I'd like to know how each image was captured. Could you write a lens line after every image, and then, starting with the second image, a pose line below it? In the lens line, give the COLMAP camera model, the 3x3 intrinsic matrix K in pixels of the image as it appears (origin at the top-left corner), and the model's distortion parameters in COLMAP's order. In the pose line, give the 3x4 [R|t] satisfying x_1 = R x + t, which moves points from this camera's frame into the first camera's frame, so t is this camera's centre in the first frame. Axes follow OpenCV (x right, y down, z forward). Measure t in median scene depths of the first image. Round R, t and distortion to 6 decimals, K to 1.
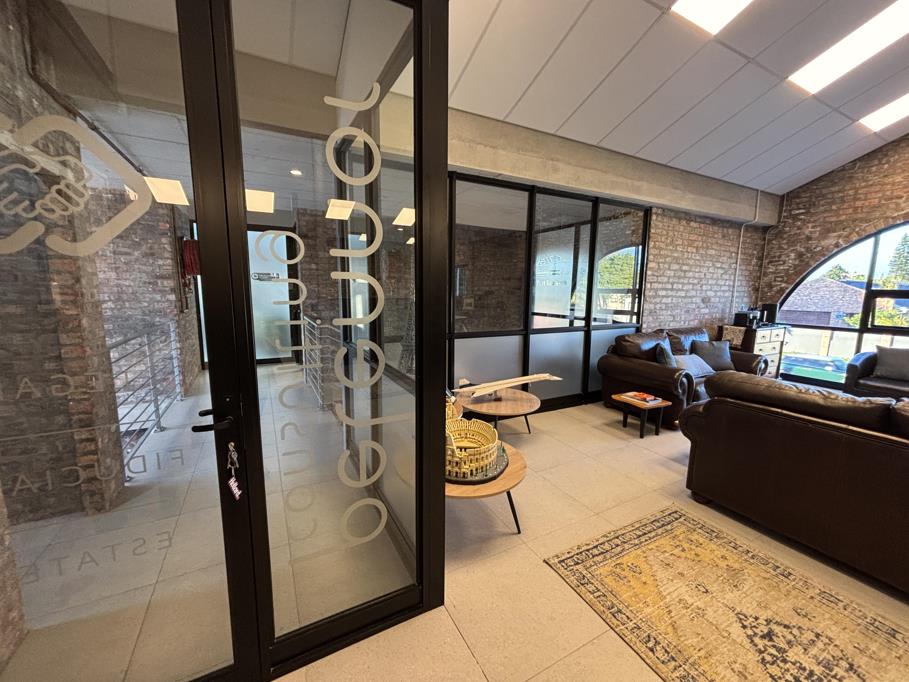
lens RADIAL K [[365.3, 0, 452.3], [0, 365.3, 340.7], [0, 0, 1]] dist [-0.003597, 0.000142]
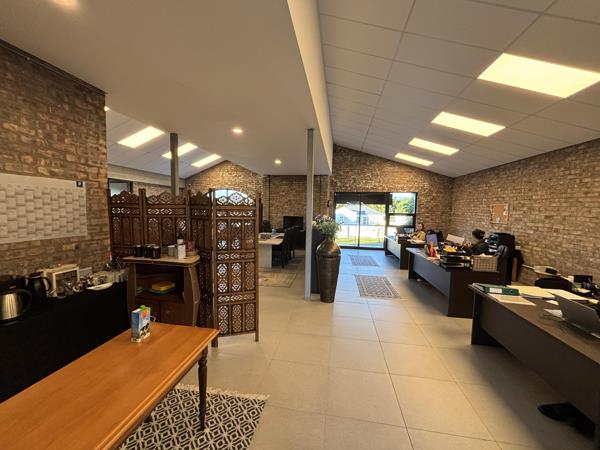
lens RADIAL K [[243.6, 0, 300.0], [0, 243.6, 225.0], [0, 0, 1]] dist [-0.000323, -0.000252]
pose [[0.601340, -0.052947, 0.797237, -0.250437], [0.100661, 0.994872, -0.009853, 0.152998], [-0.792627, 0.086176, 0.603586, -1.378004]]
